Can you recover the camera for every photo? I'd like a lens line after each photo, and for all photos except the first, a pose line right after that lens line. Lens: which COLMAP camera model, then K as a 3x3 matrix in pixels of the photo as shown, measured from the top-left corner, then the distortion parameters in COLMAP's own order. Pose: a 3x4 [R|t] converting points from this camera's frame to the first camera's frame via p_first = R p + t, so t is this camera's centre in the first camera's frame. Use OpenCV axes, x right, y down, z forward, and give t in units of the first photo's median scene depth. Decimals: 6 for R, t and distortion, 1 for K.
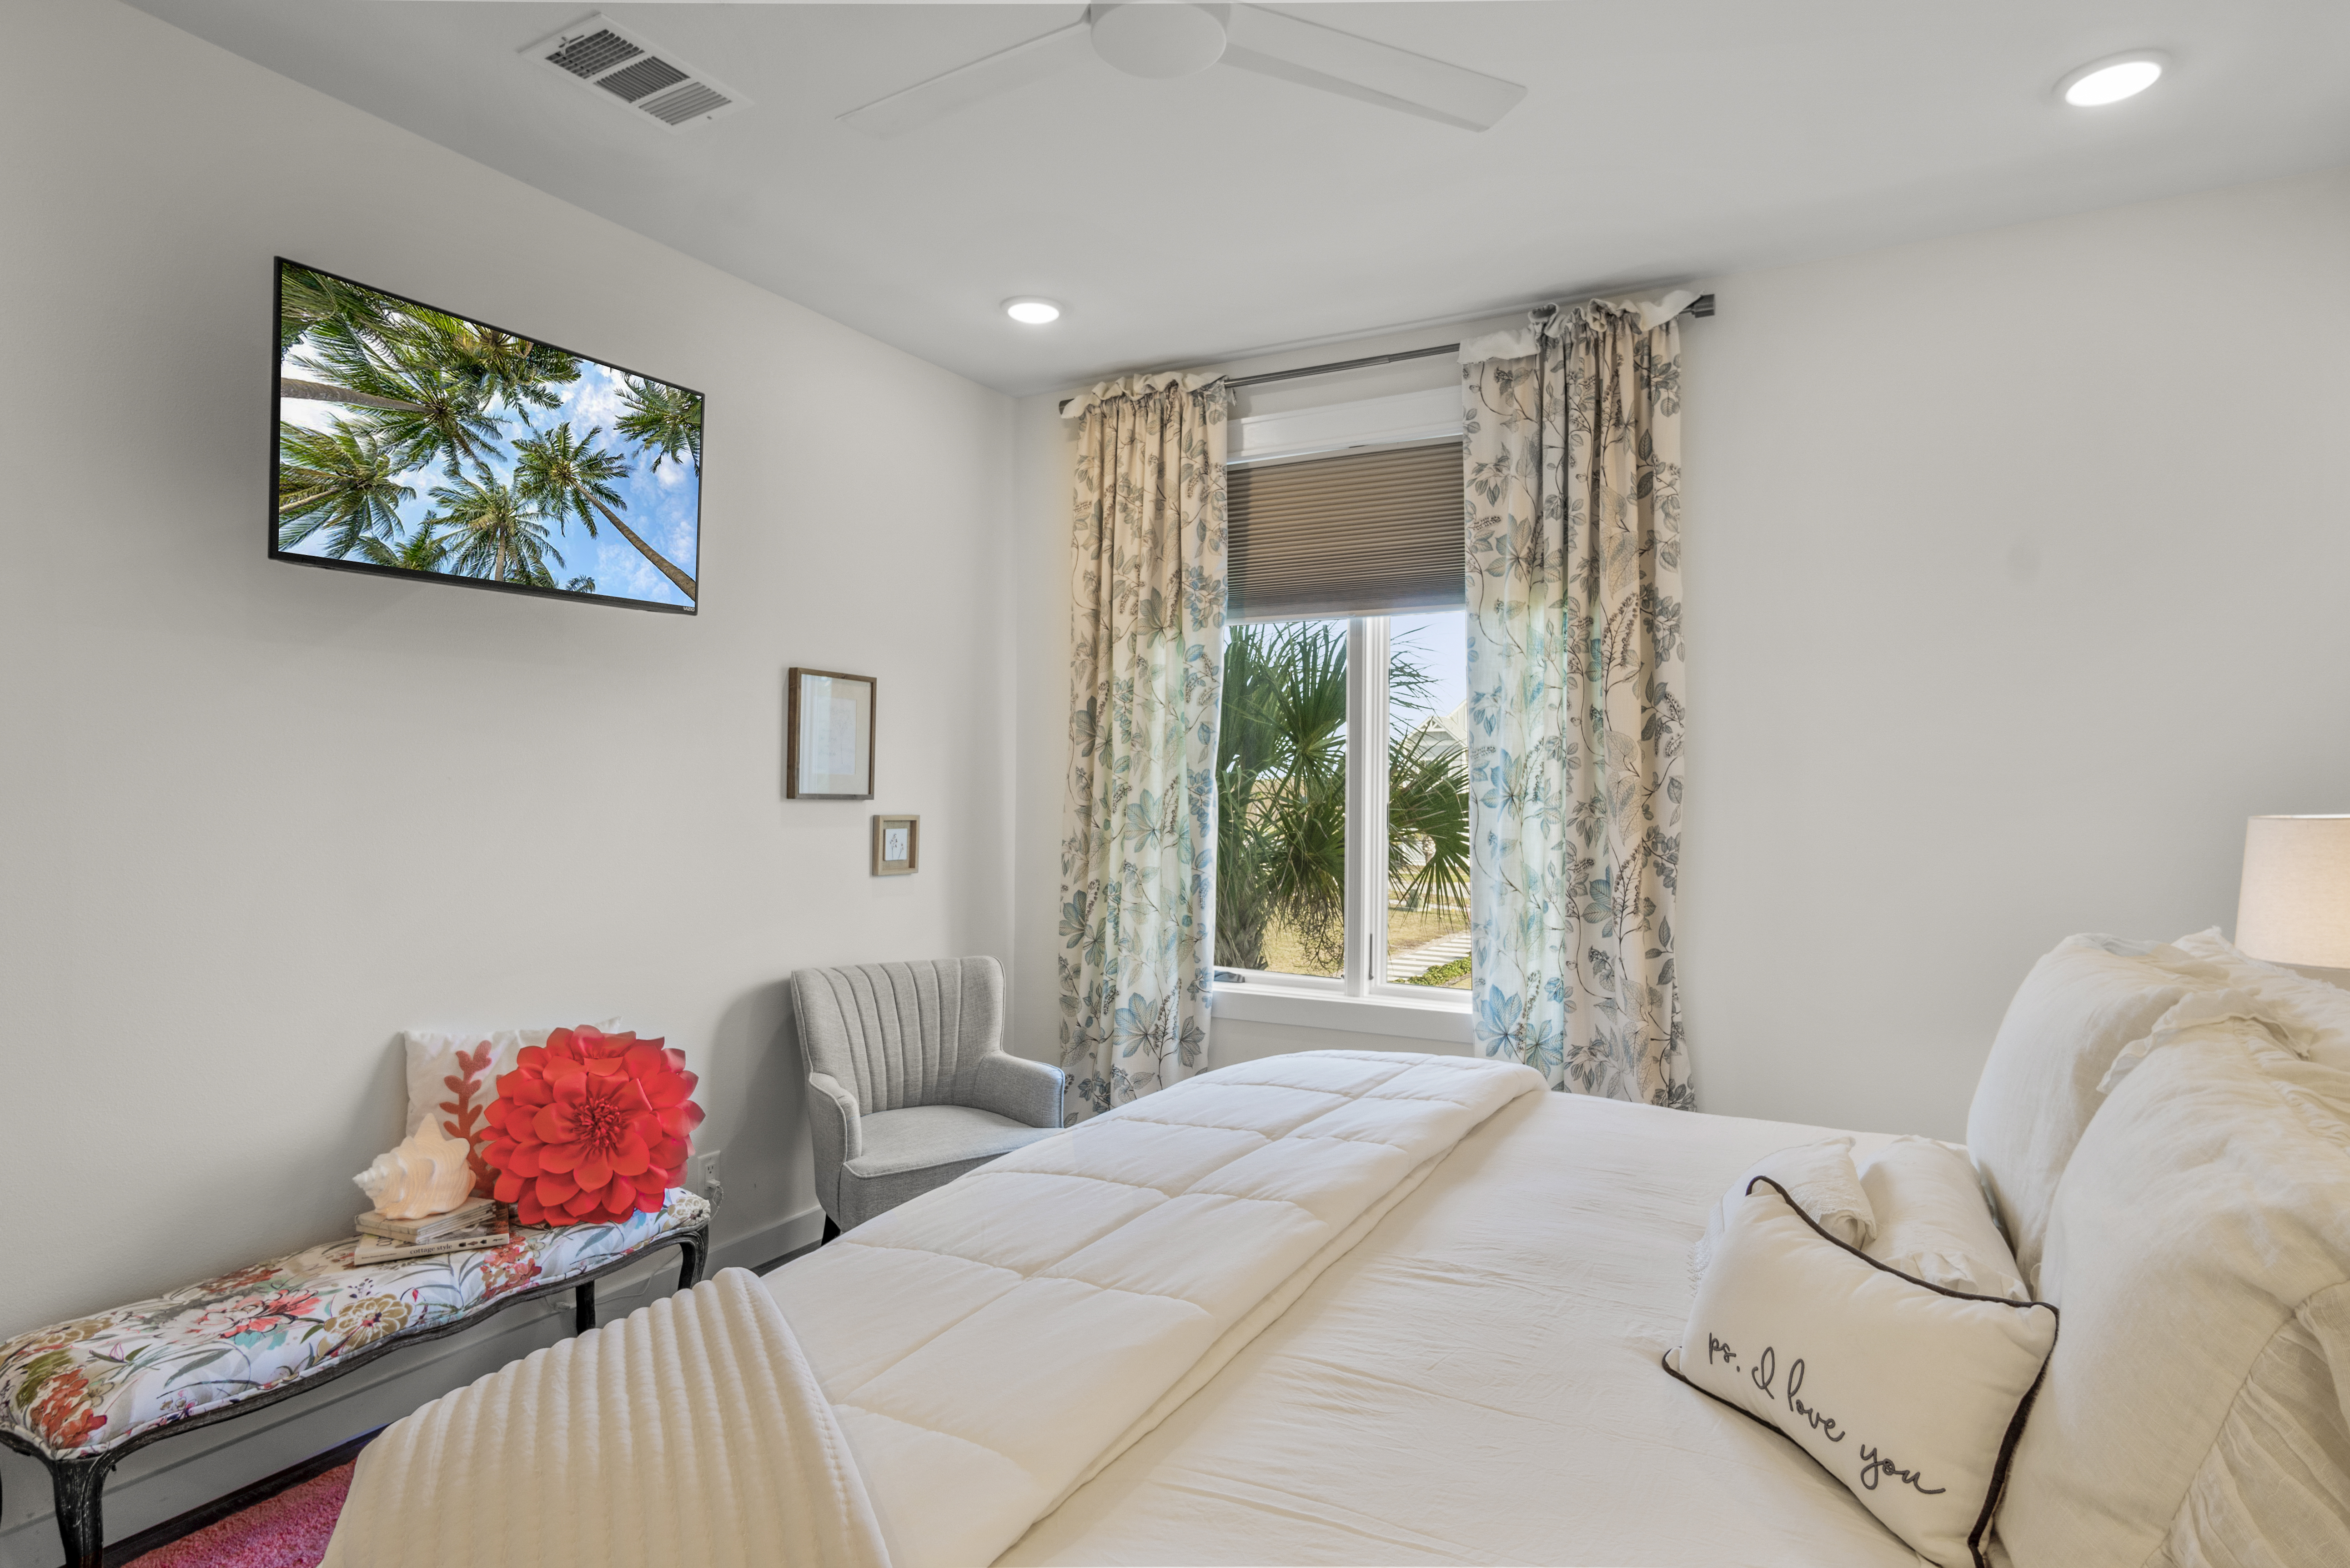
lens RADIAL K [[1260.0, 0, 1175.9], [0, 1260.0, 785.1], [0, 0, 1]] dist [0.001450, 0.000721]
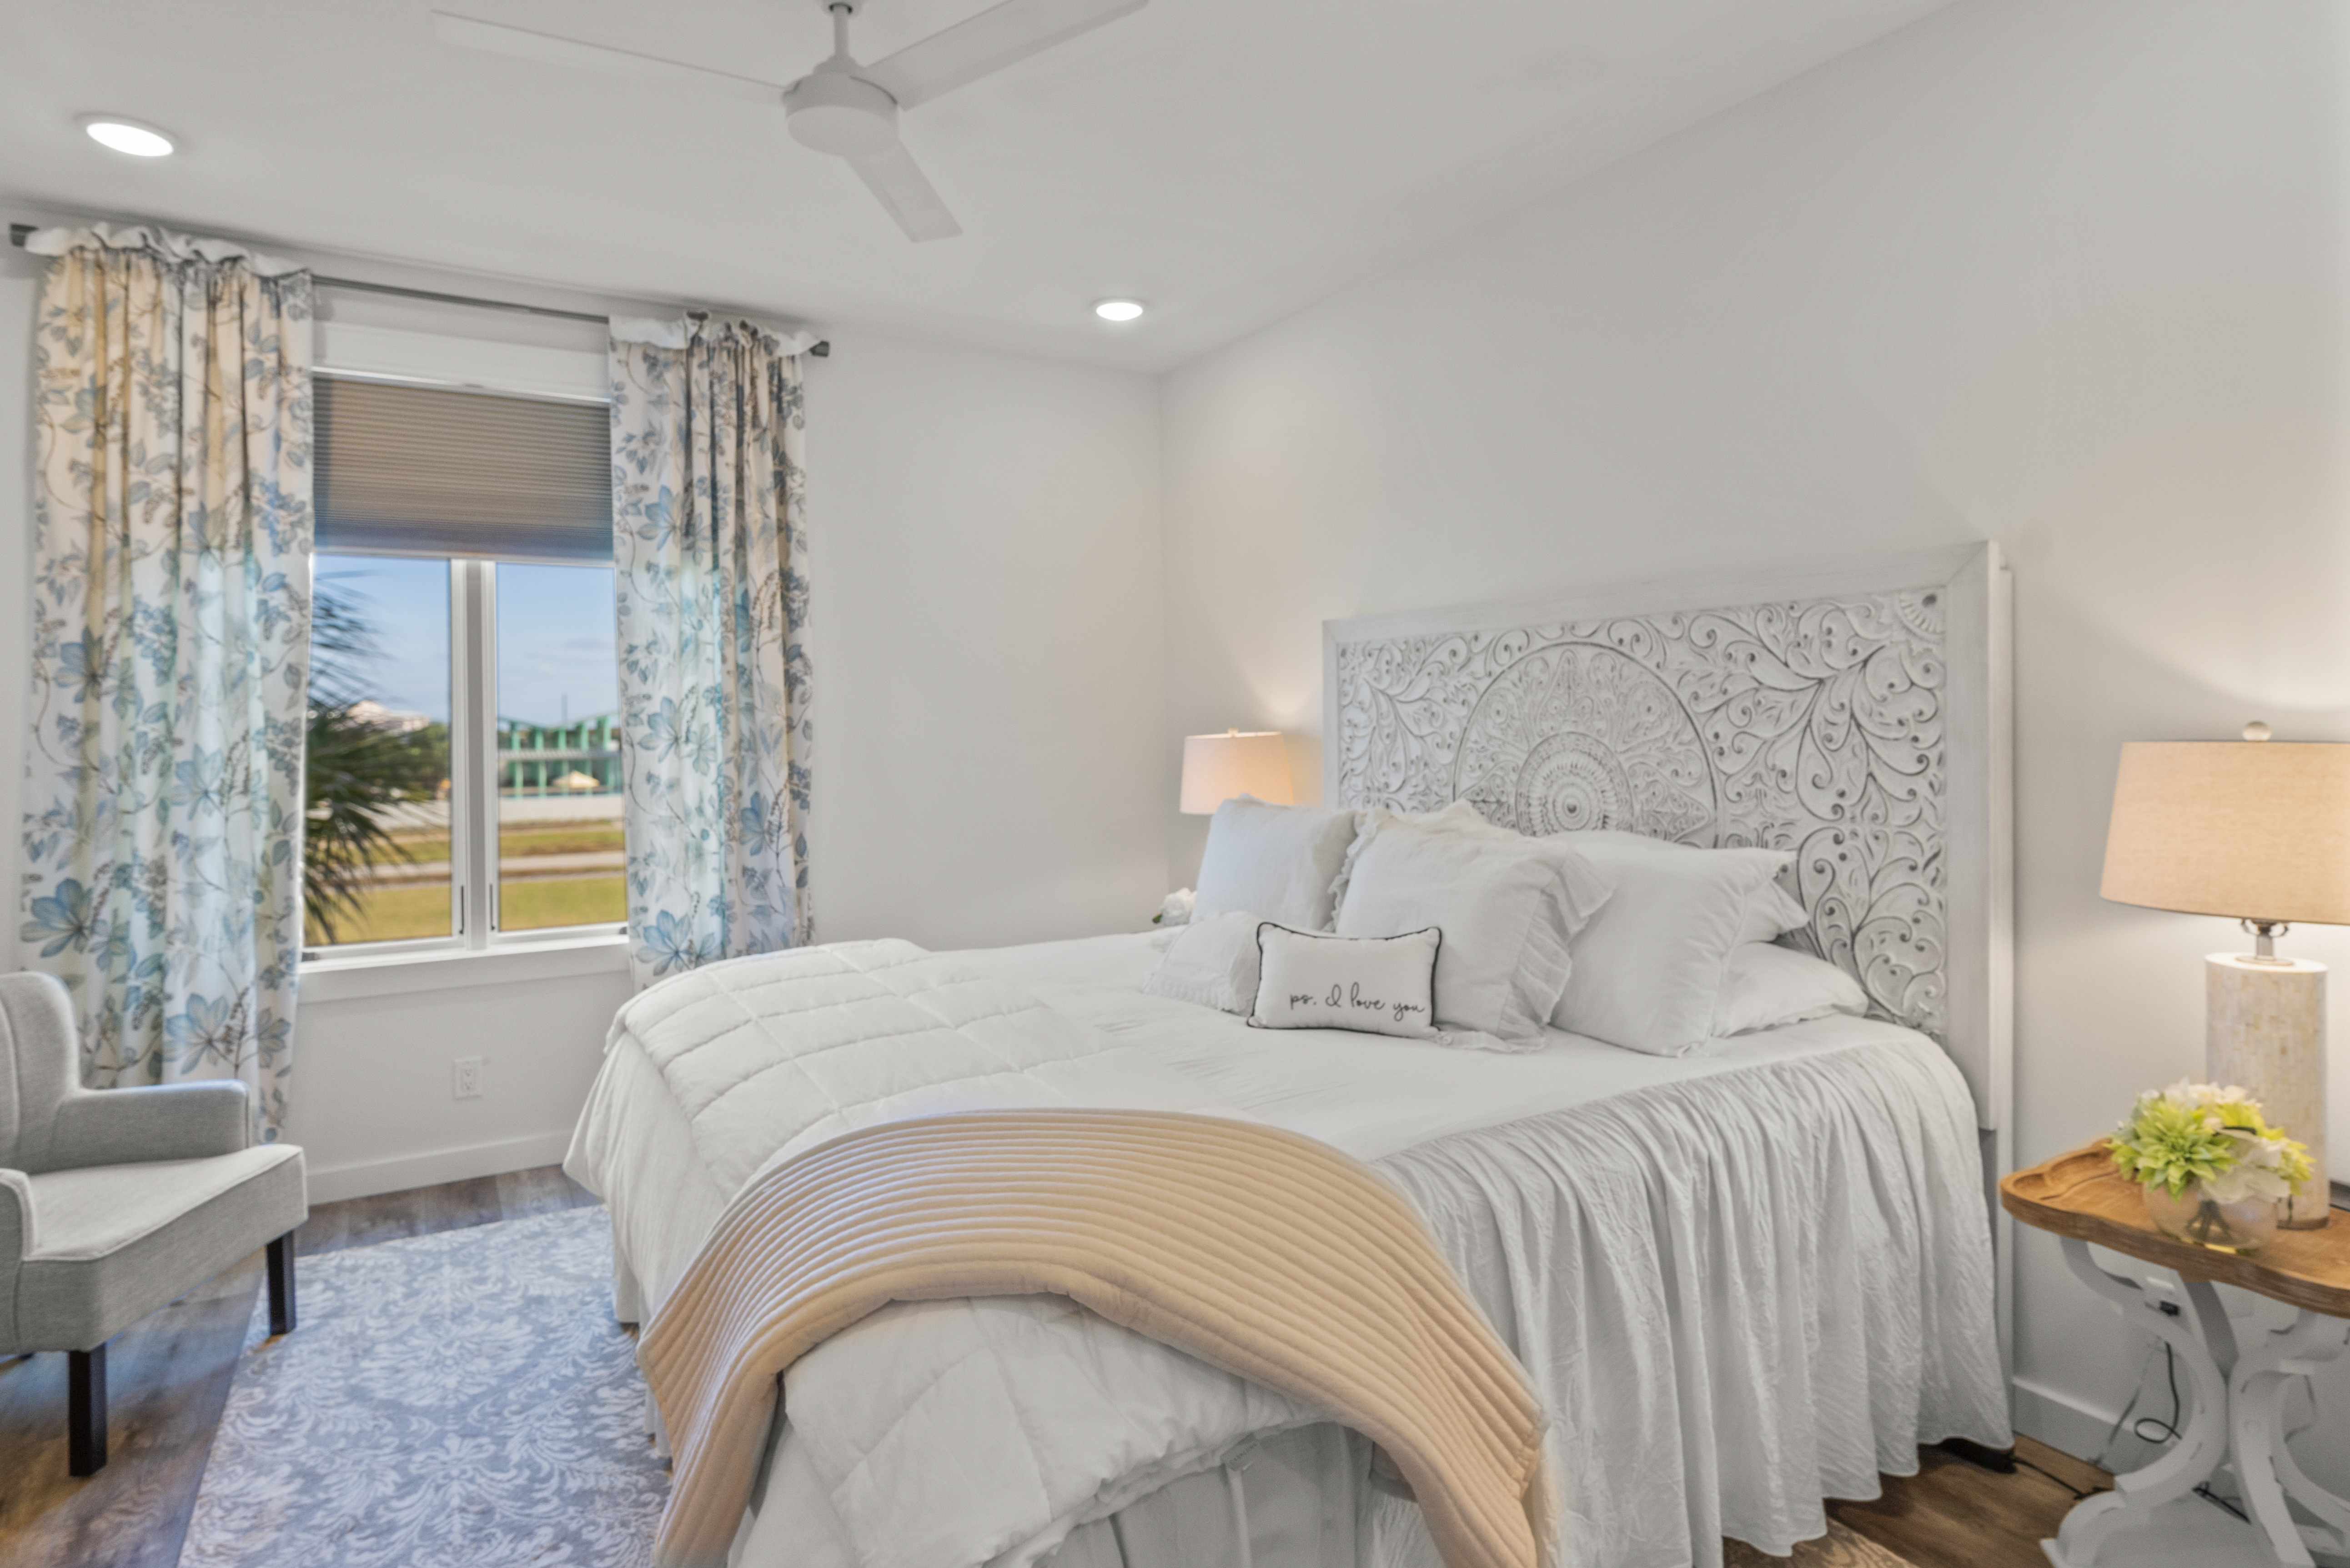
lens RADIAL K [[1260.0, 0, 1186.0], [0, 1260.0, 720.4], [0, 0, 1]] dist [0.001450, 0.000721]
pose [[0.519354, -0.012016, 0.854475, -0.471815], [0.015740, 0.999866, 0.004494, -0.005899], [-0.854414, 0.011116, 0.519473, 0.030729]]
